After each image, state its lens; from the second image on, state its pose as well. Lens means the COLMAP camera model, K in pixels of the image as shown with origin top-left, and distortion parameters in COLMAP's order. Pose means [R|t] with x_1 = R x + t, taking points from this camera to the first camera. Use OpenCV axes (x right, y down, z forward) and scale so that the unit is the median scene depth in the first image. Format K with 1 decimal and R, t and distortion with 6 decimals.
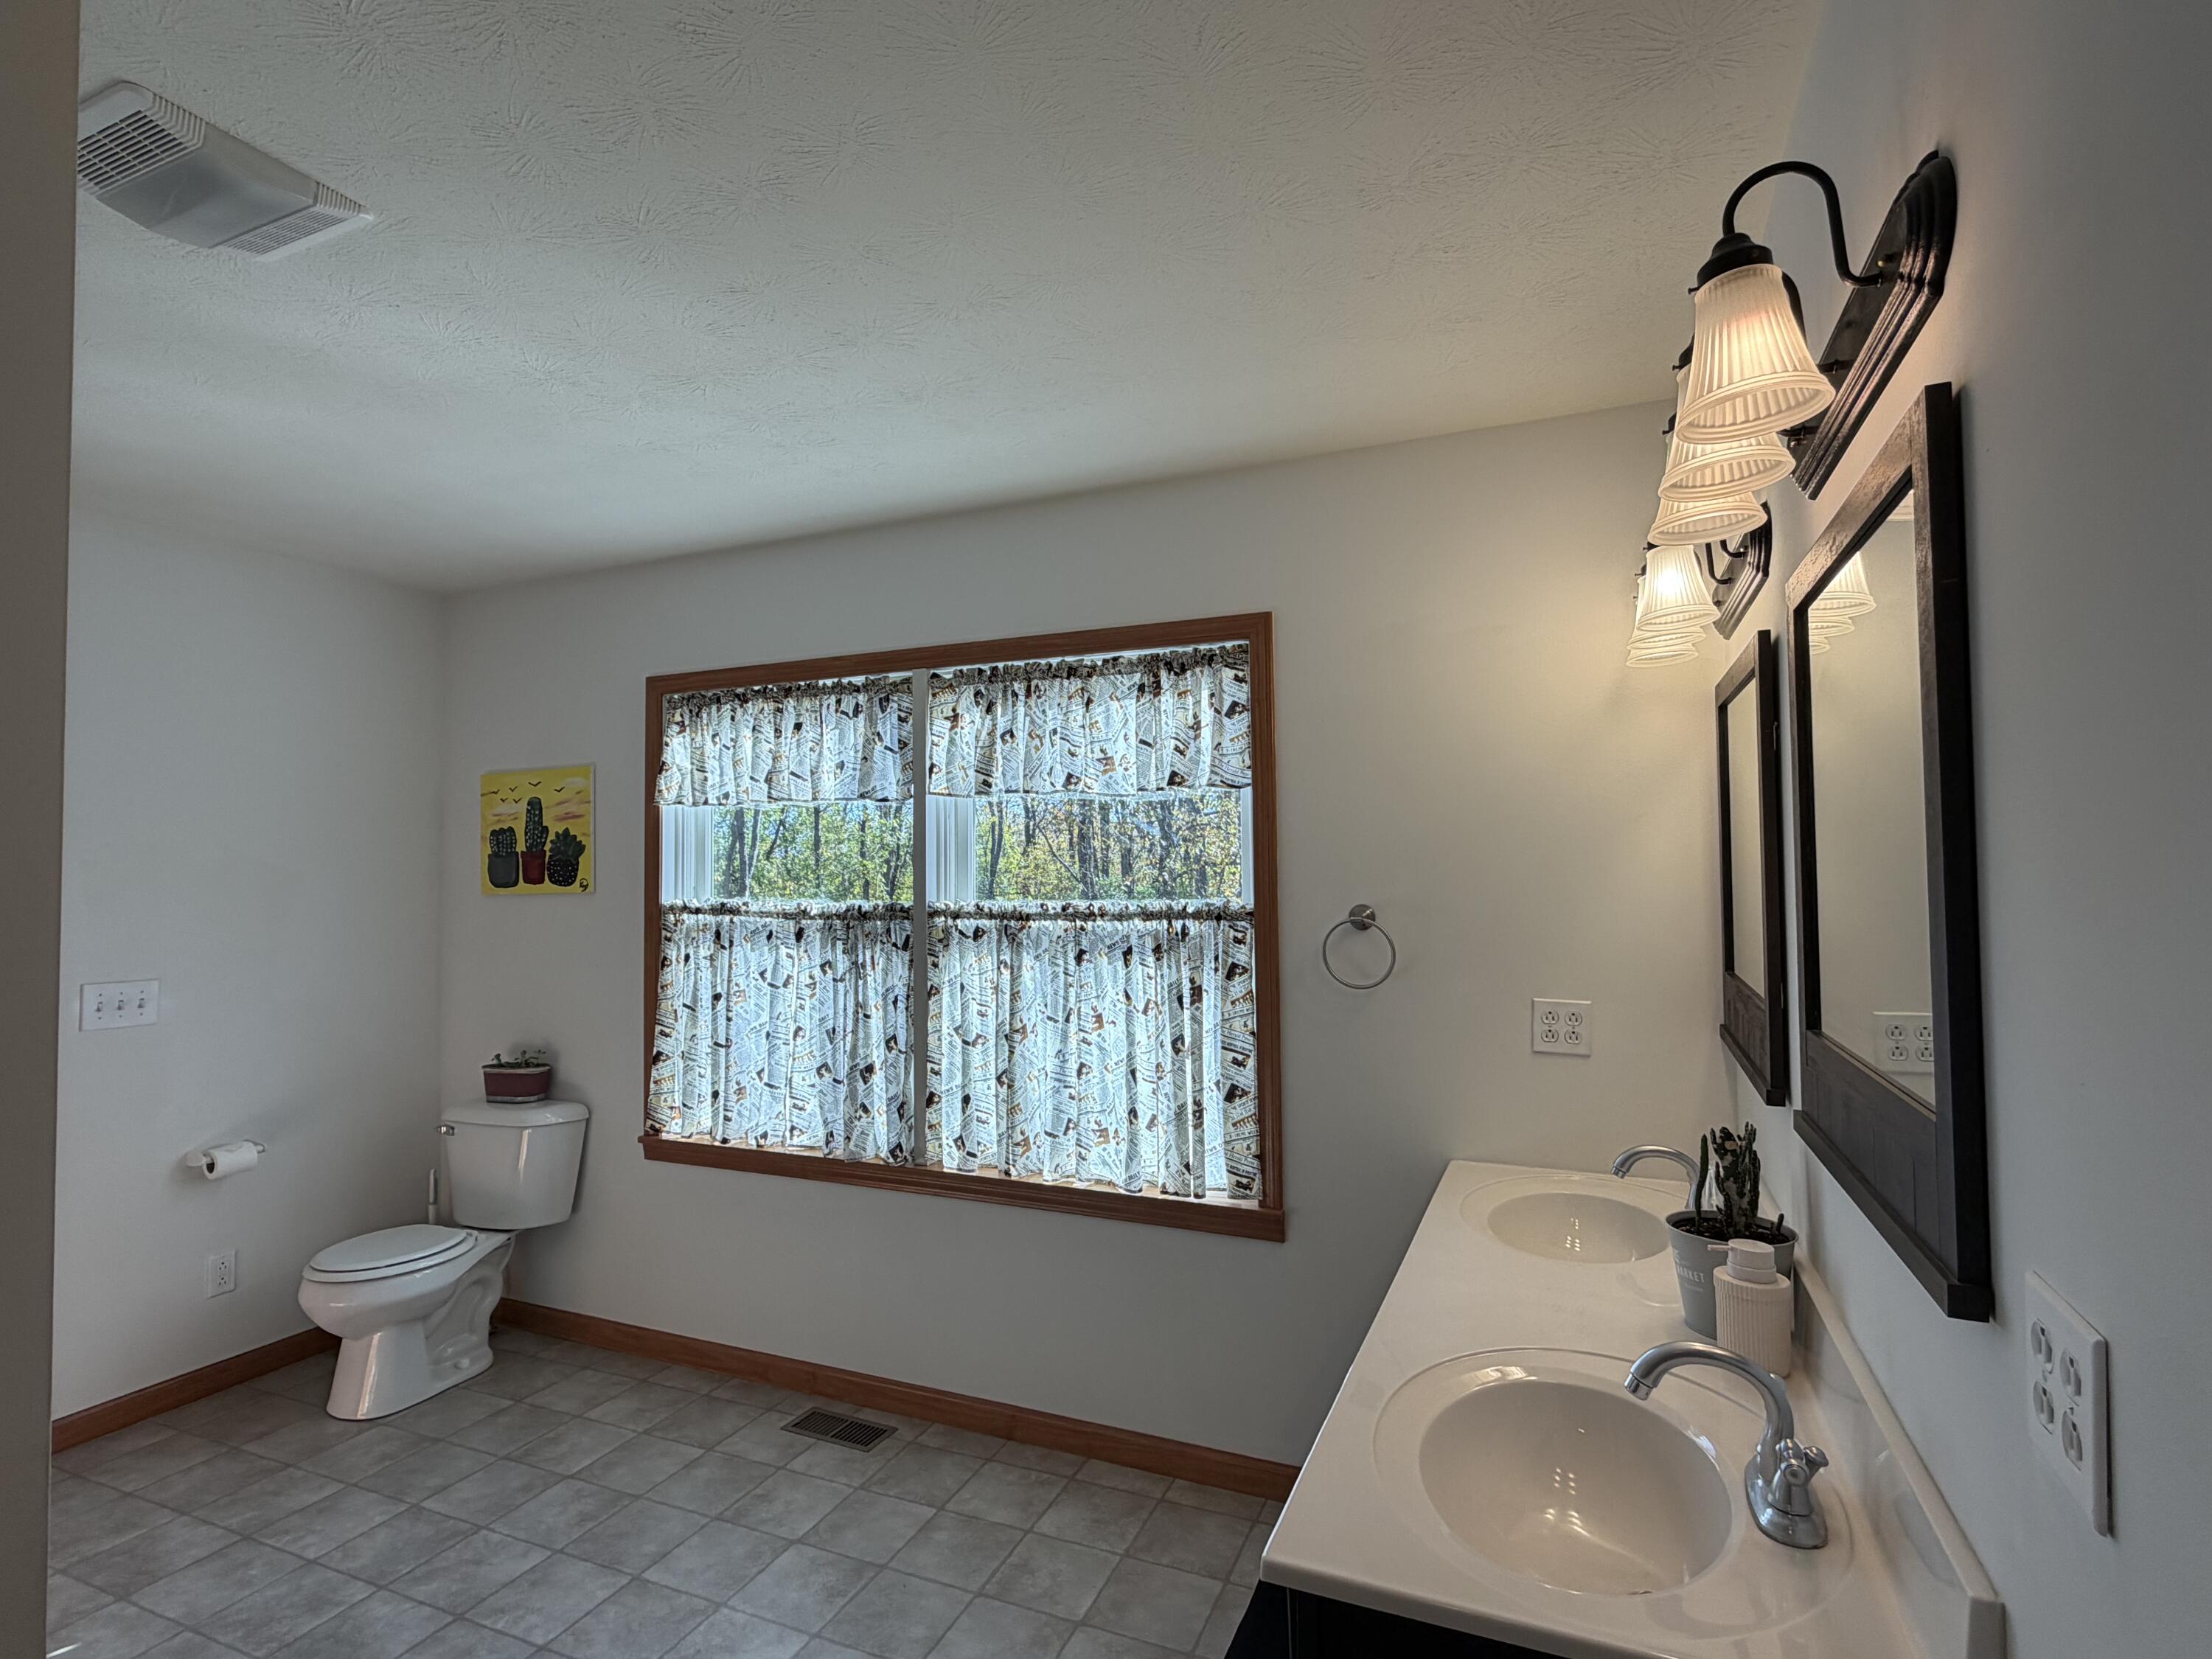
lens RADIAL K [[1100.3, 0, 1104.7], [0, 1100.3, 828.5], [0, 0, 1]] dist [-0.003636, 0.000037]
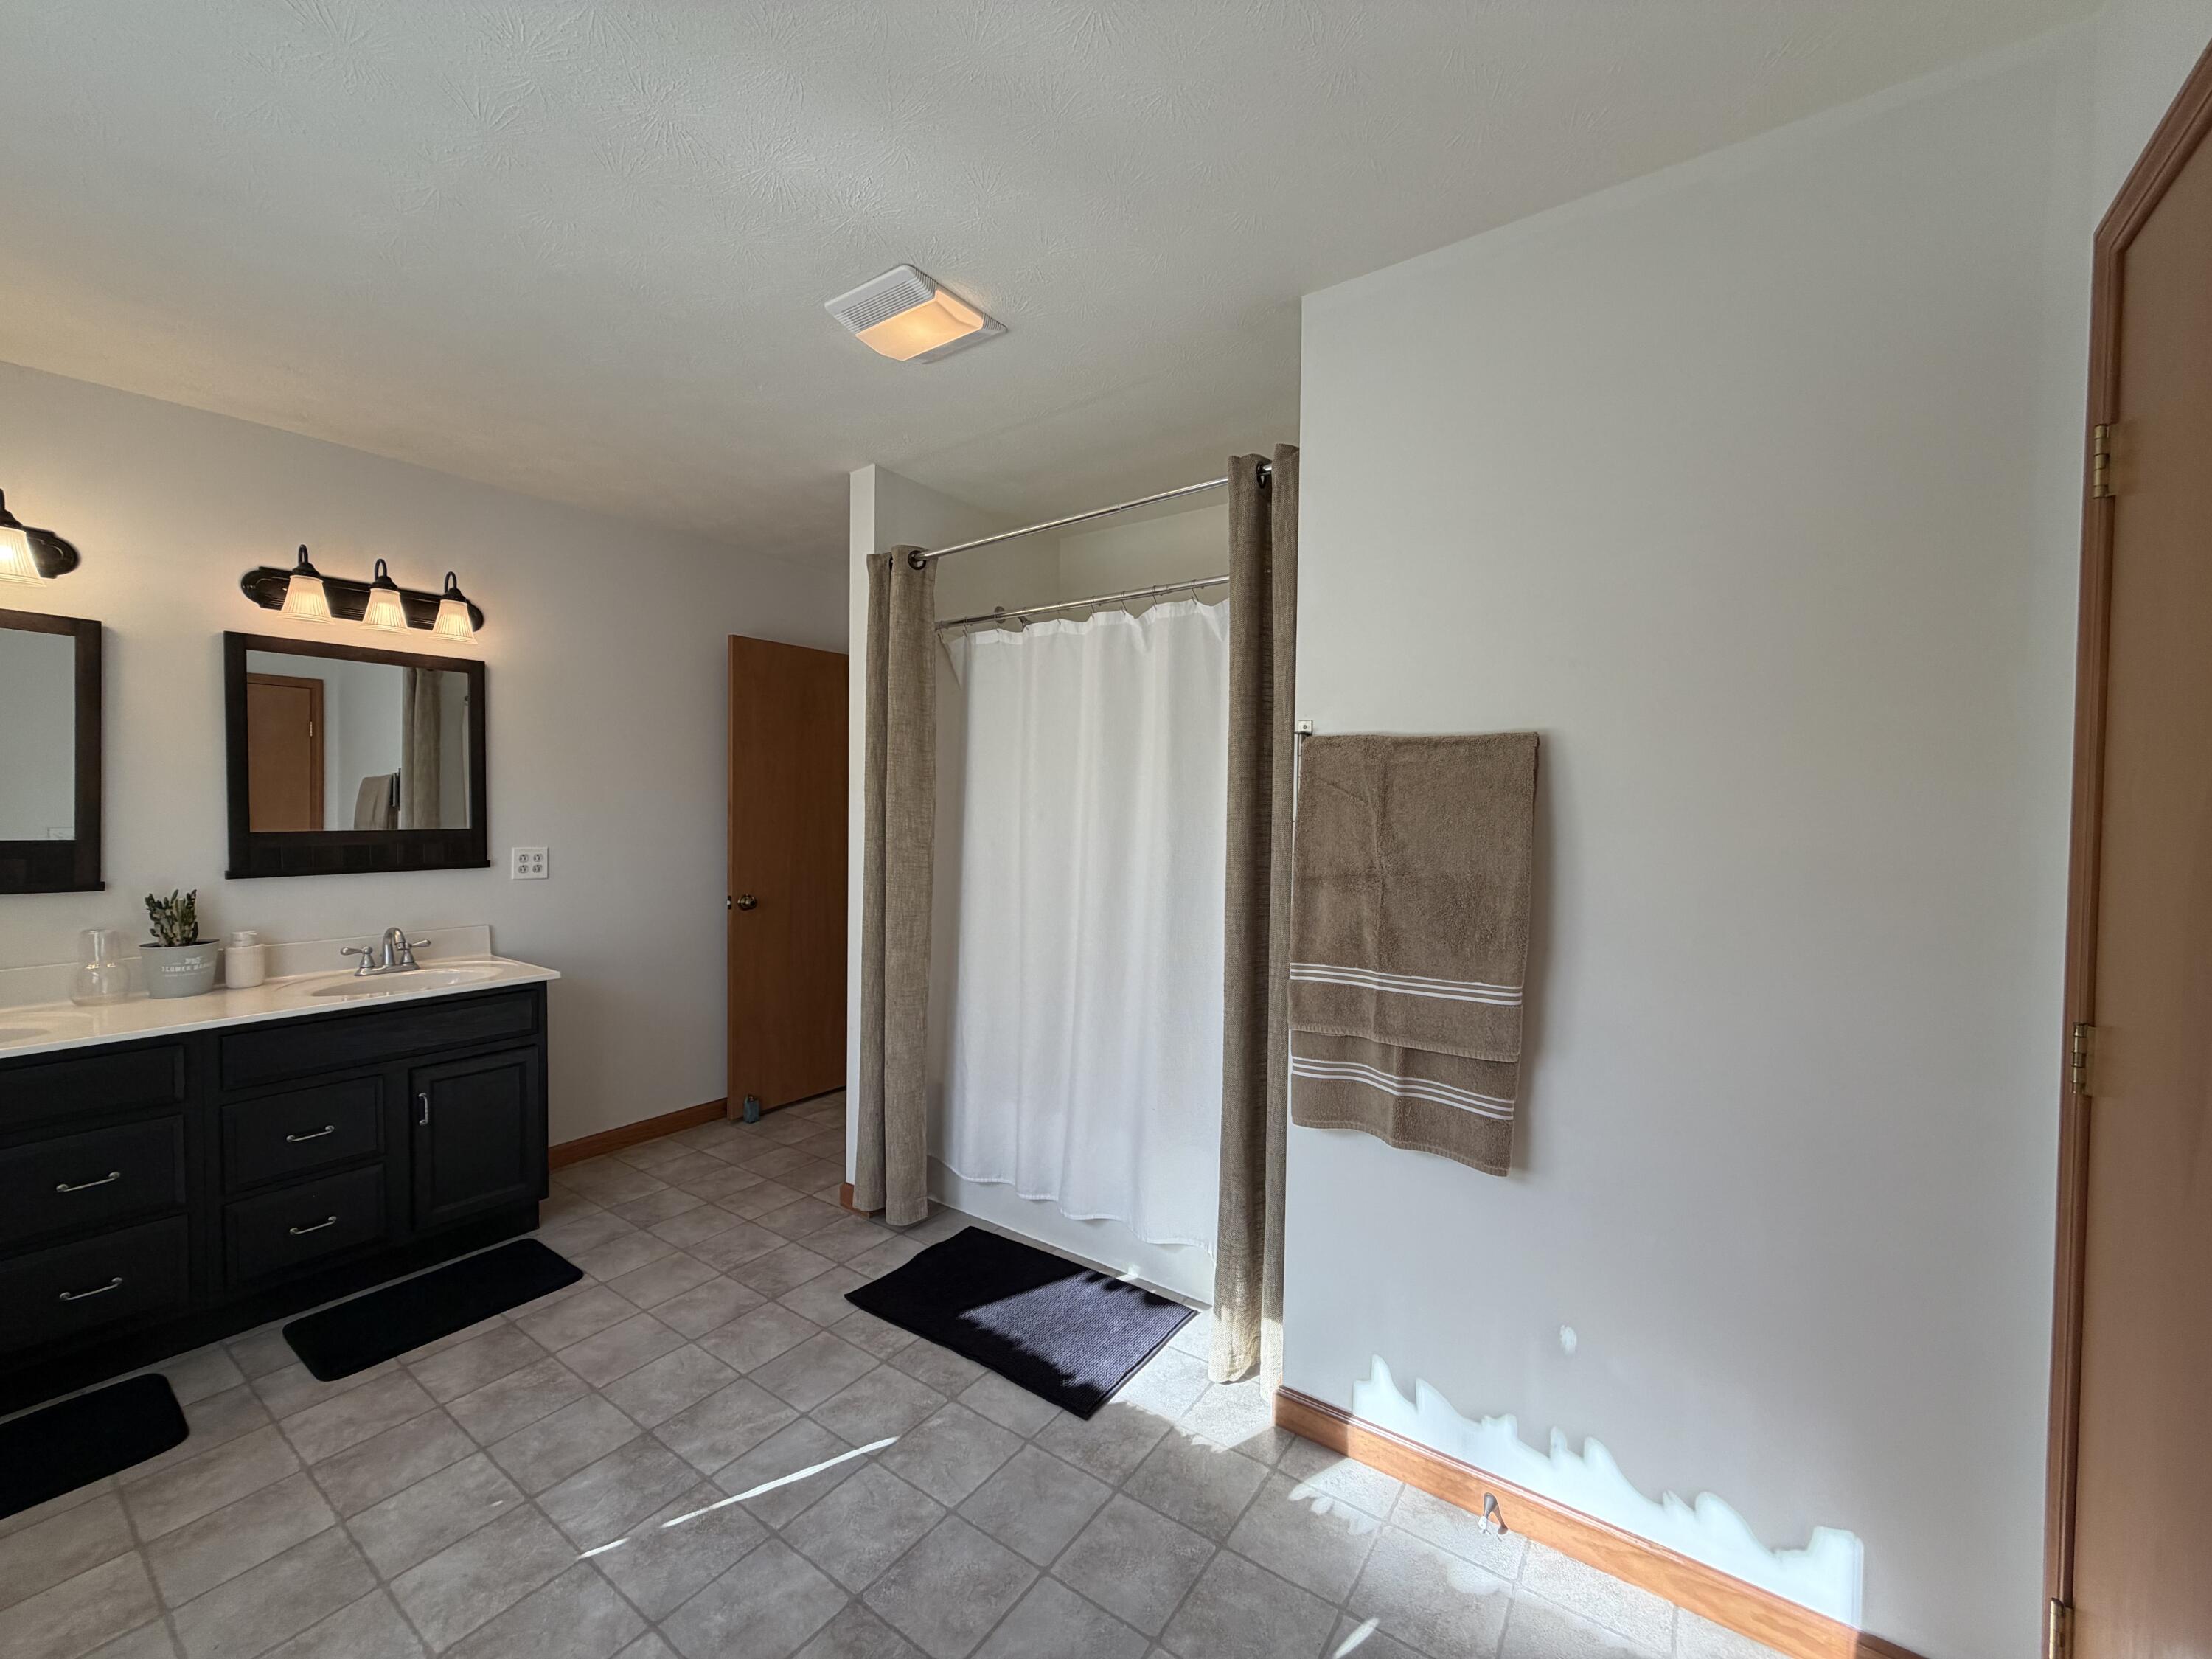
lens RADIAL K [[878.8, 0, 1112.5], [0, 878.8, 835.3], [0, 0, 1]] dist [-0.002840, 0.000116]
pose [[-0.978303, -0.020322, 0.206179, -0.737883], [-0.020207, 0.999792, 0.002664, 0.072633], [-0.206190, -0.001560, -0.978511, 1.178760]]
